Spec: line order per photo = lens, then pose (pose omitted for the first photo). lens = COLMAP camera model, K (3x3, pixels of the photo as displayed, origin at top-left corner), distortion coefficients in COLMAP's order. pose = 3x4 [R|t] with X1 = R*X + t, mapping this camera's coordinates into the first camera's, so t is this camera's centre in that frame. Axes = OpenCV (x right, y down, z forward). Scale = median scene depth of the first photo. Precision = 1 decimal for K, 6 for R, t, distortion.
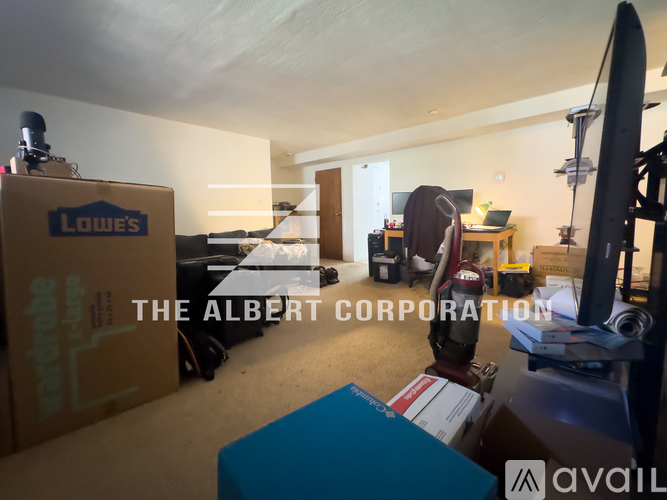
lens RADIAL K [[273.0, 0, 333.5], [0, 273.0, 250.0], [0, 0, 1]] dist [0.000833, 0.000068]
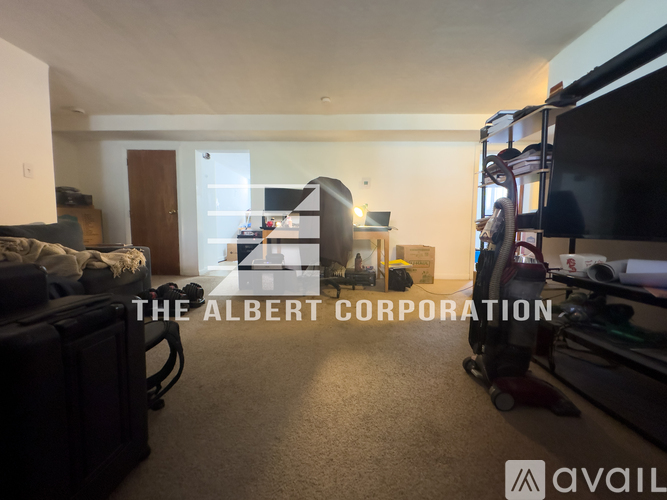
lens RADIAL K [[262.0, 0, 333.5], [0, 262.0, 250.0], [0, 0, 1]] dist [0.001346, 0.000091]
pose [[0.771133, -0.021811, 0.636301, -0.108887], [0.051797, 0.998249, -0.028555, 0.014402], [-0.634564, 0.054978, 0.770912, 0.196874]]
